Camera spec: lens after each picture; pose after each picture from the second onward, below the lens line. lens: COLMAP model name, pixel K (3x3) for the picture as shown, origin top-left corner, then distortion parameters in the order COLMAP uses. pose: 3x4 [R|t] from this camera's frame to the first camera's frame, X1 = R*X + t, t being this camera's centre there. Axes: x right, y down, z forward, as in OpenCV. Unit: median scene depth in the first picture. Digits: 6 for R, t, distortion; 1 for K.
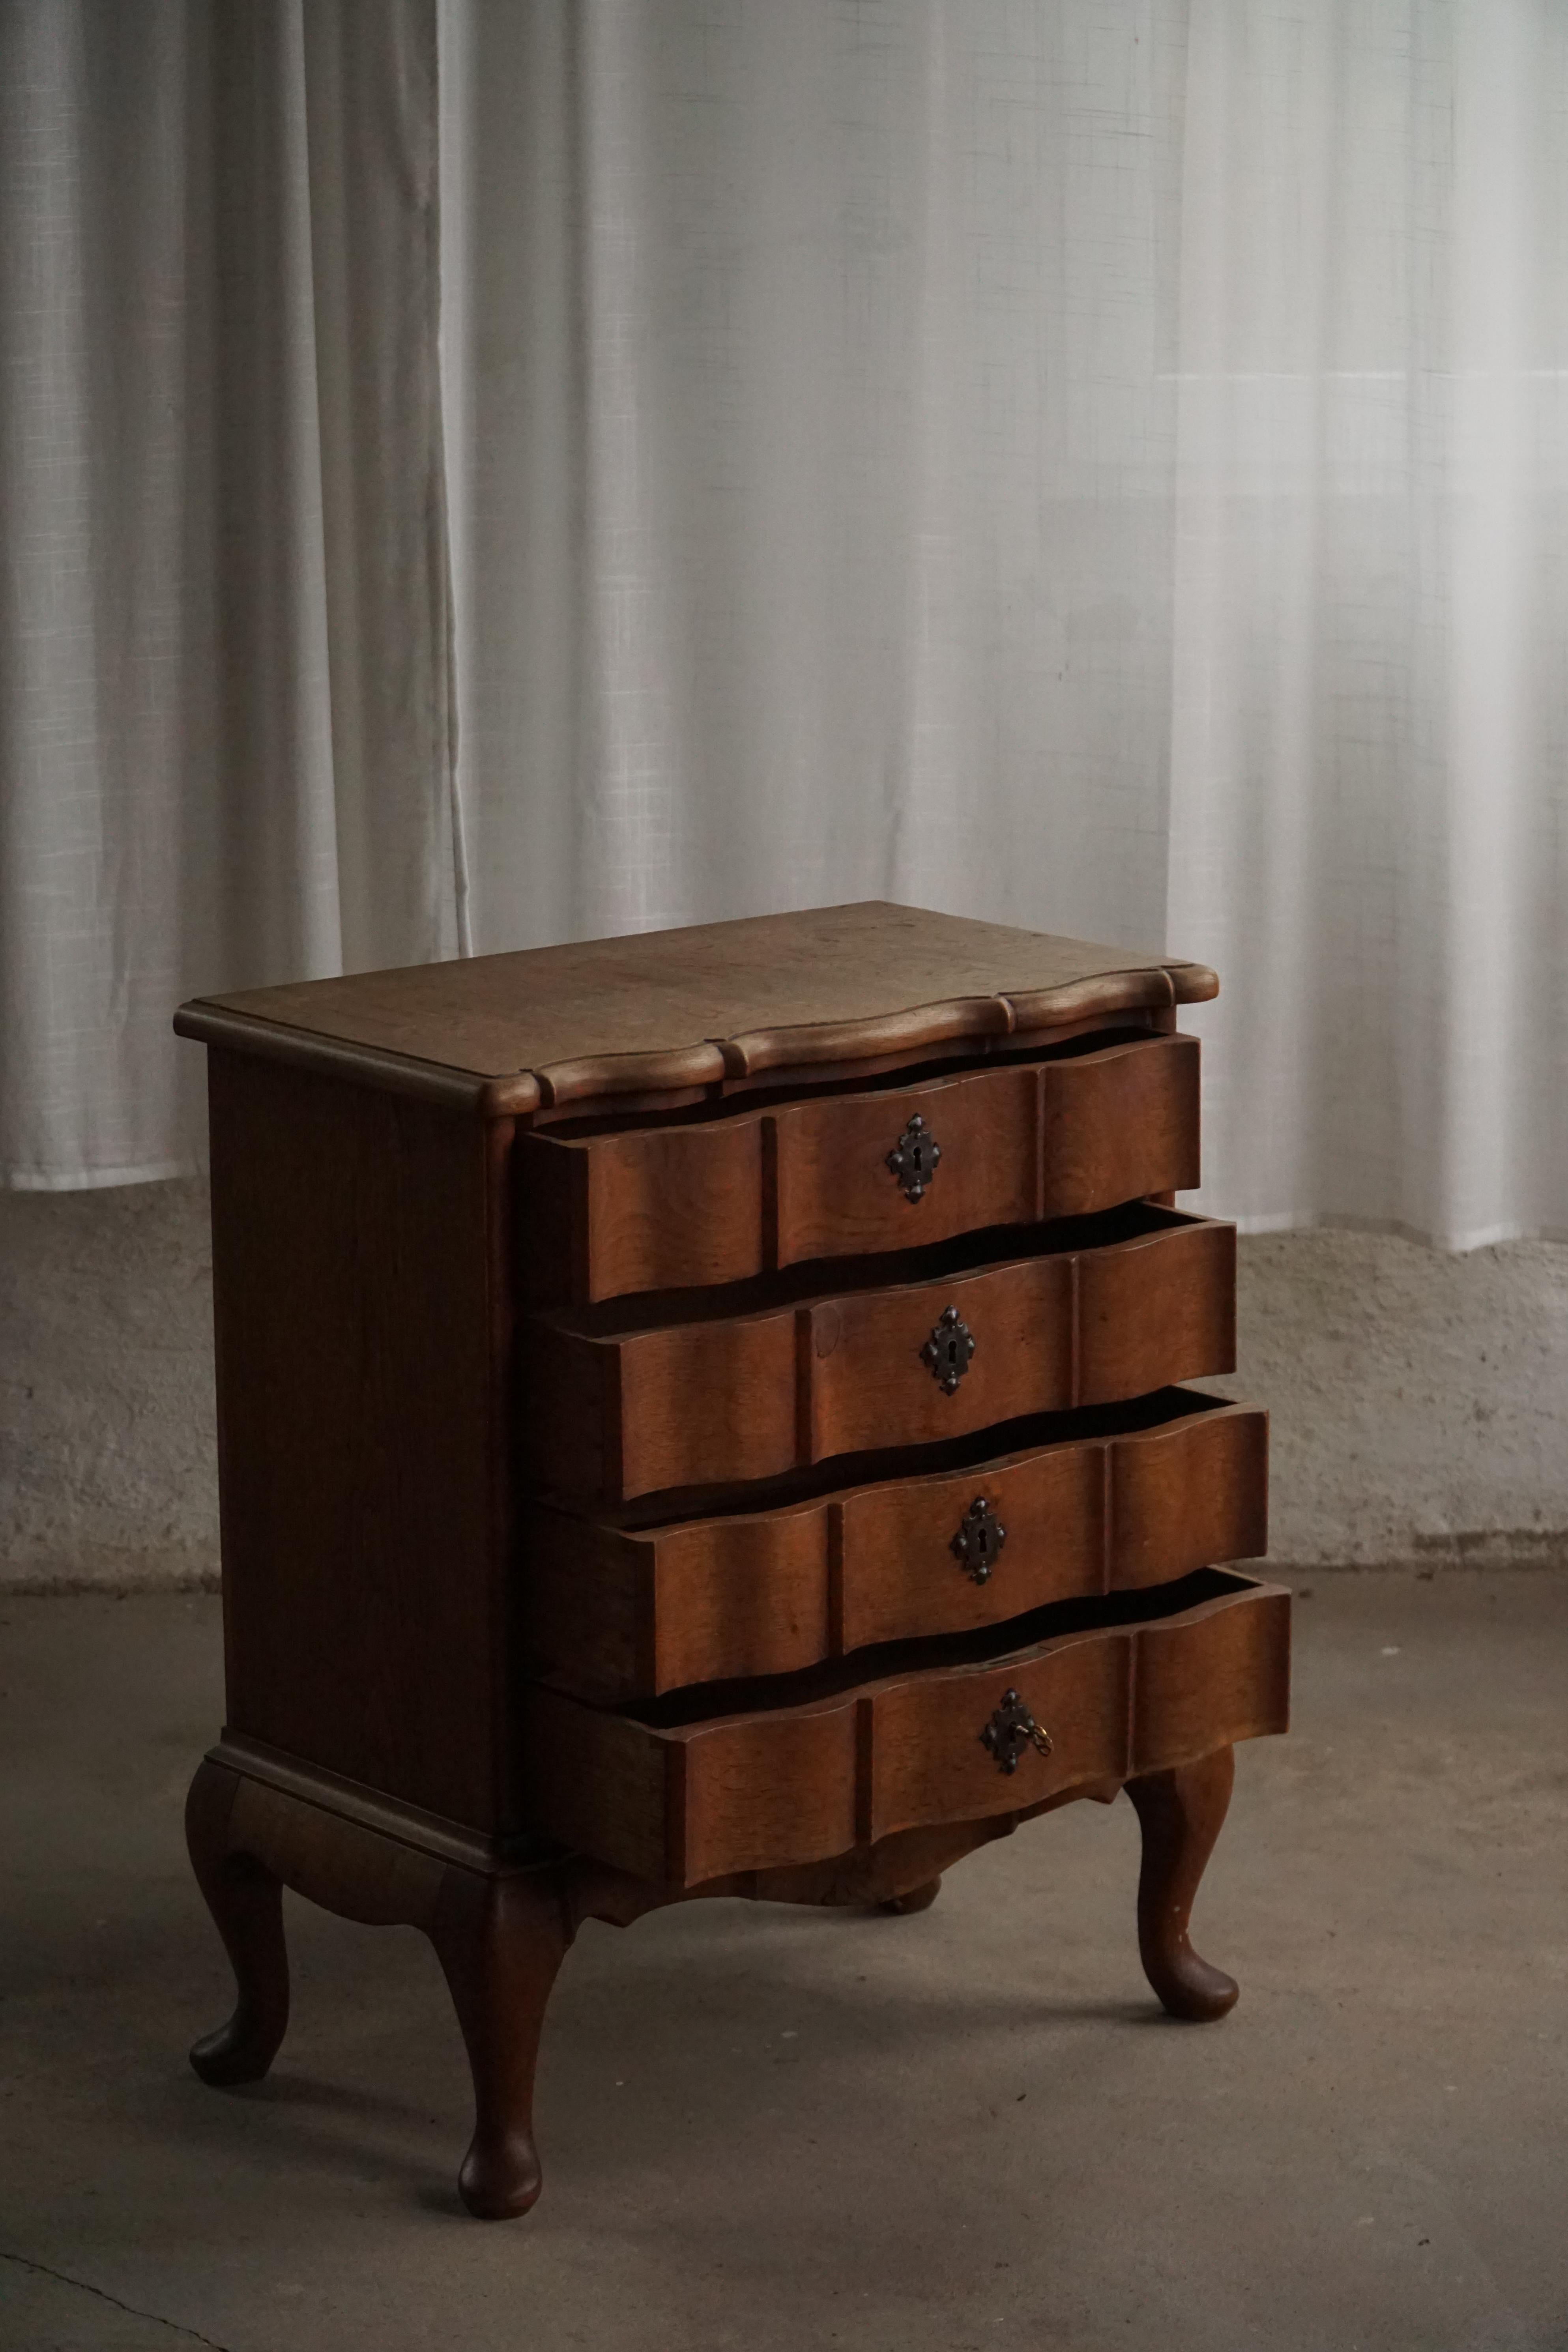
lens RADIAL K [[6272.4, 0, 784.0], [0, 6272.4, 1176.0], [0, 0, 1]] dist [-0.326429, -0.314297]
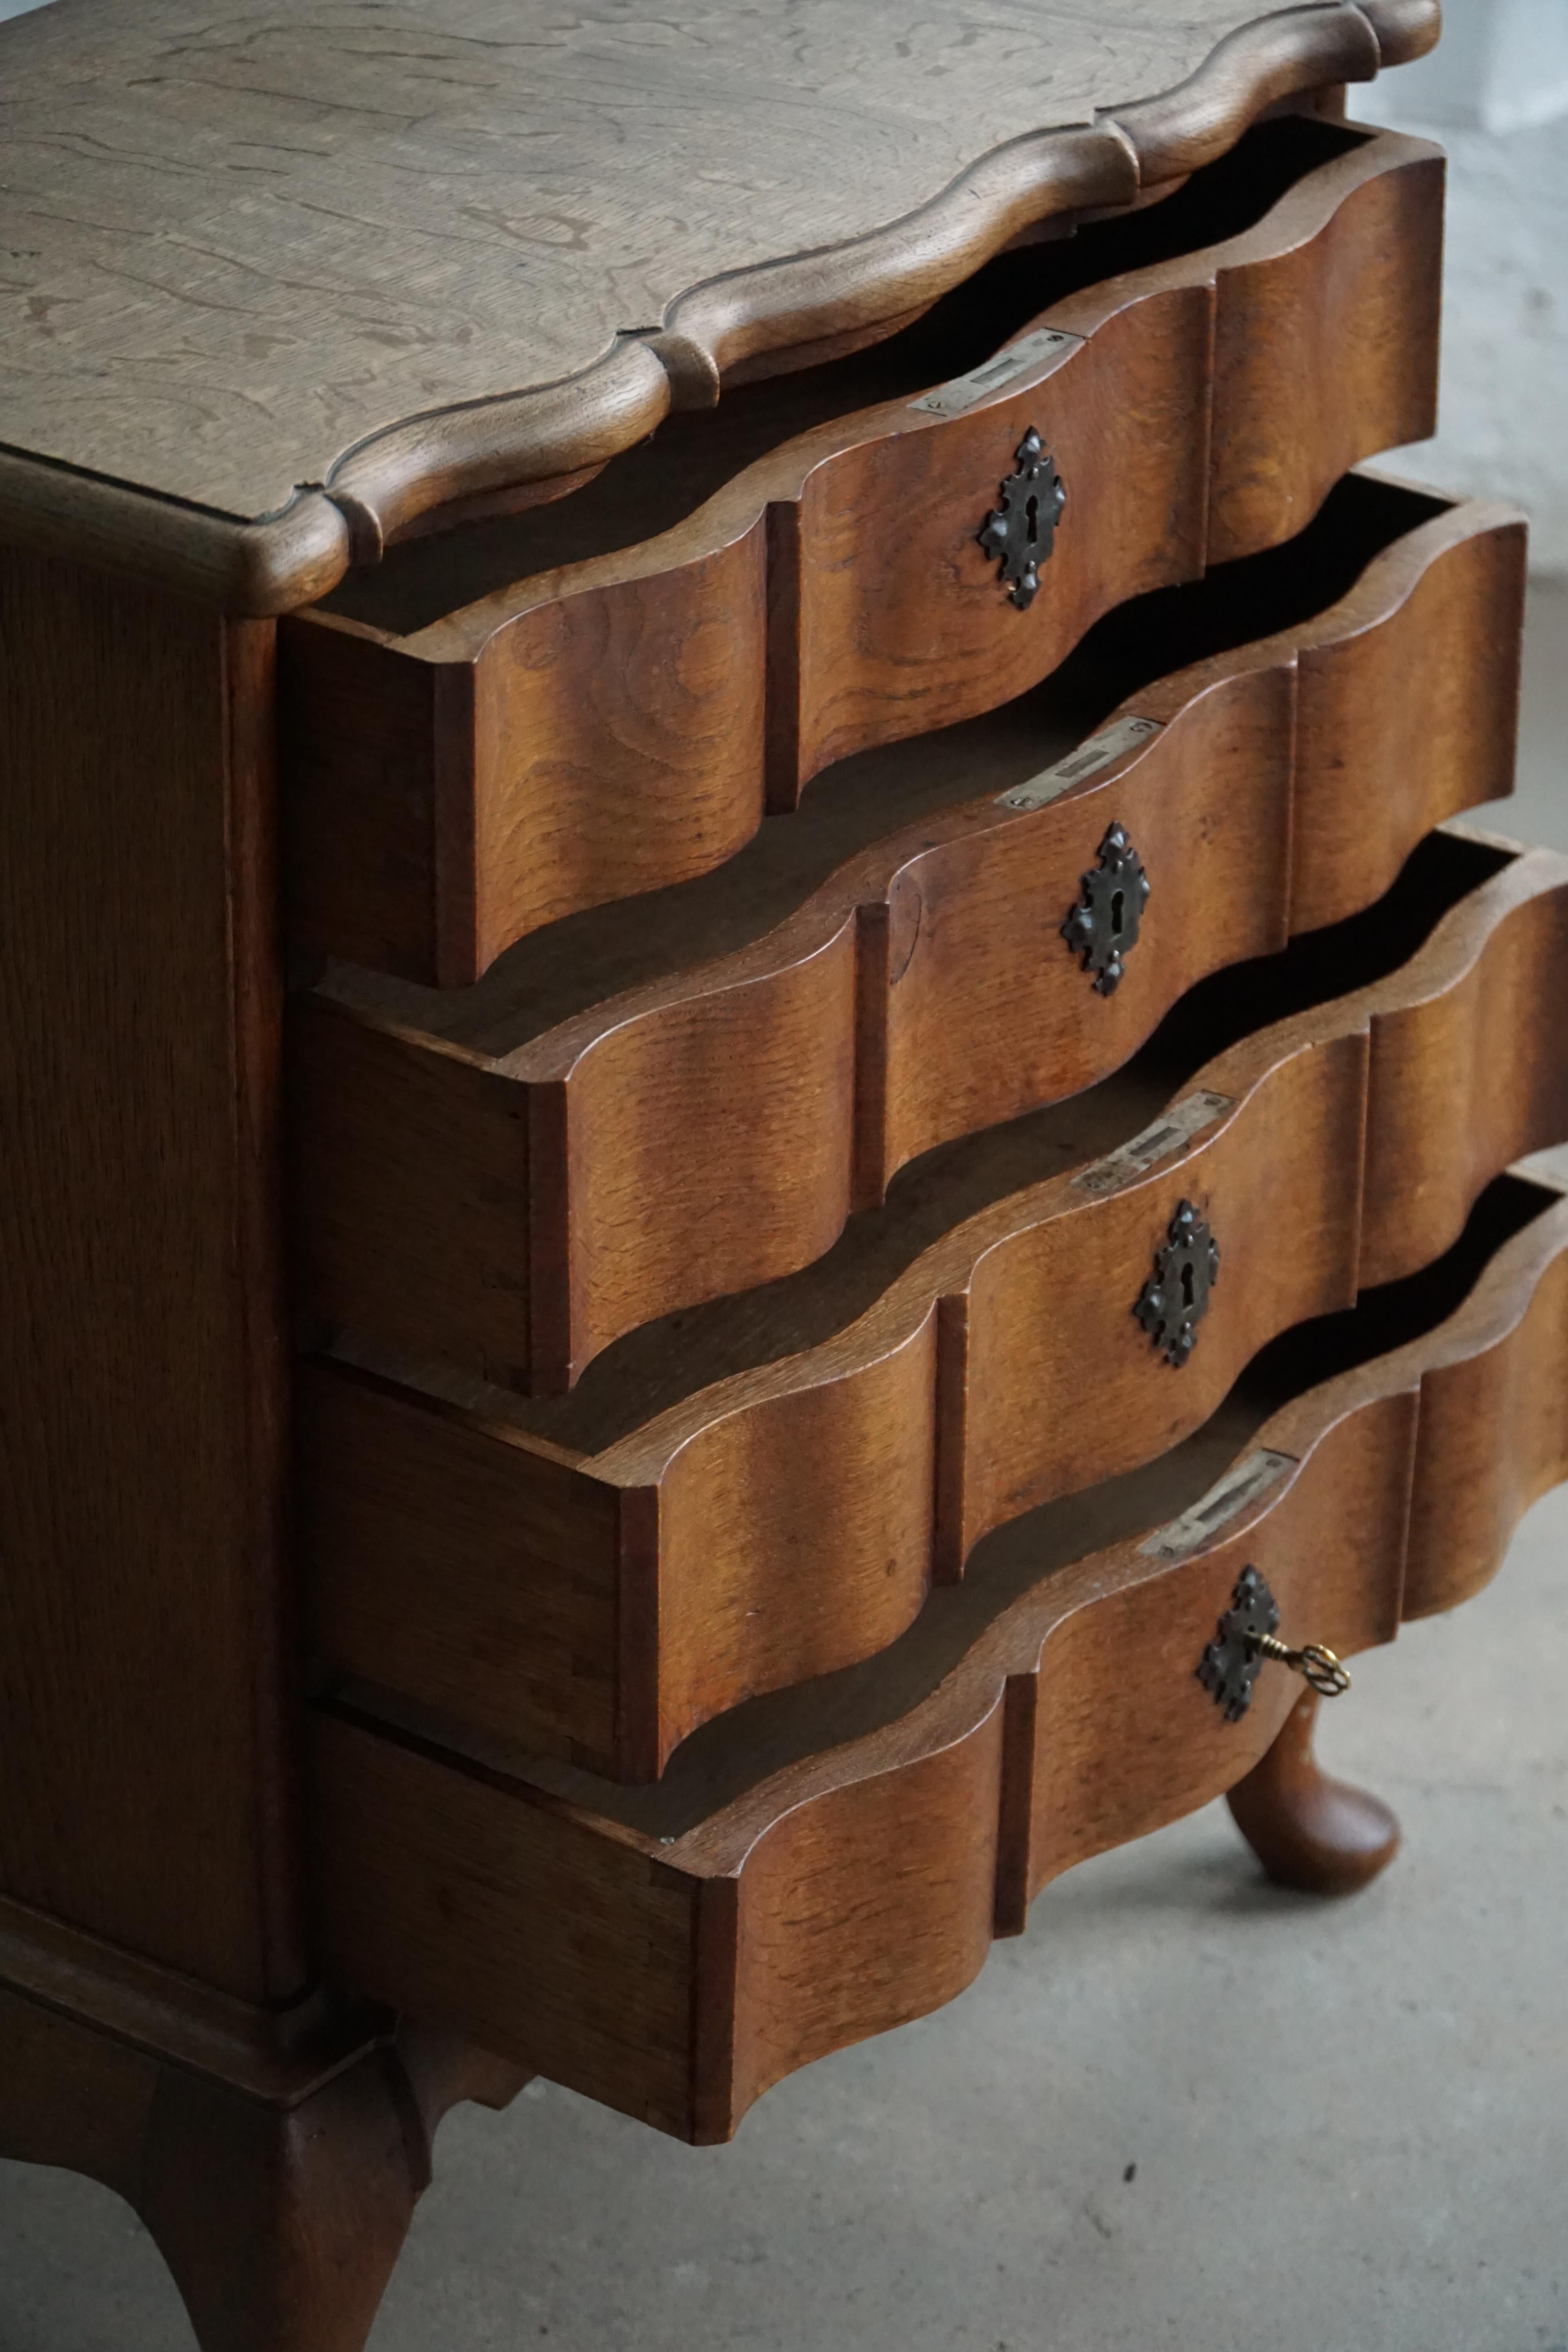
lens RADIAL K [[7239.6, 0, 784.0], [0, 7239.6, 1176.0], [0, 0, 1]] dist [-0.446205, -0.427959]
pose [[0.964725, -0.106162, 0.240905, -0.107248], [0.034338, 0.958011, 0.284668, -0.089452], [-0.261010, -0.266355, 0.927863, 0.396195]]
